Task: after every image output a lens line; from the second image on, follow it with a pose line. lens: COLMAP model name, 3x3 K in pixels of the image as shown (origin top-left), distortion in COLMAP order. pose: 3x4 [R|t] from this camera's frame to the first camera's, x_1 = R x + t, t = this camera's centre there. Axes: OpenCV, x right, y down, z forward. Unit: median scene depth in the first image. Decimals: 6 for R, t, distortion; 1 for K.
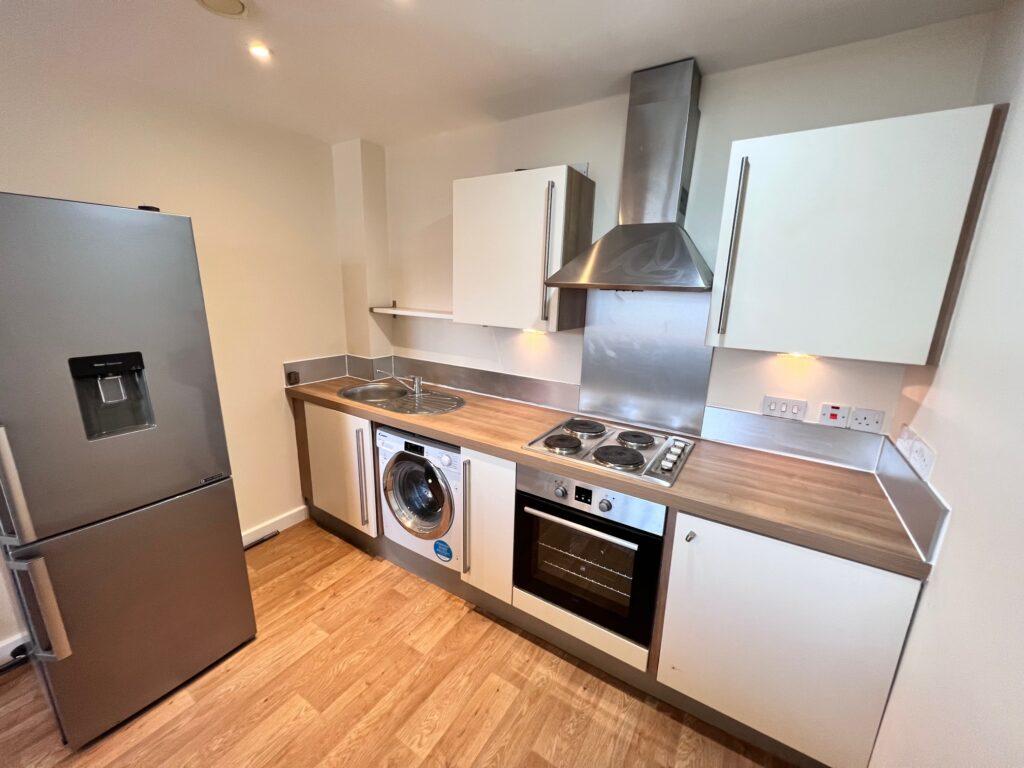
lens RADIAL K [[401.0, 0, 512.0], [0, 401.0, 384.0], [0, 0, 1]] dist [-0.000523, -0.000023]
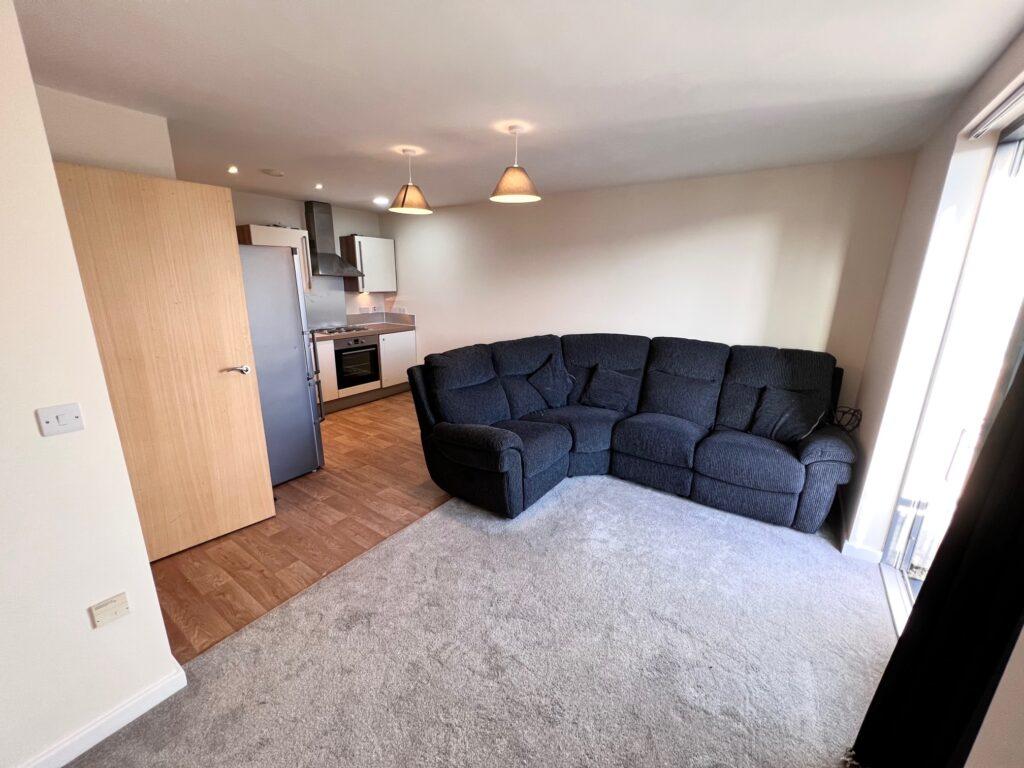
lens RADIAL K [[401.0, 0, 512.0], [0, 401.0, 384.0], [0, 0, 1]] dist [-0.000523, -0.000023]
pose [[0.026279, -0.276658, 0.960609, -2.968573], [0.213367, 0.940349, 0.264986, 0.015662], [-0.976619, 0.197998, 0.083741, -0.406112]]
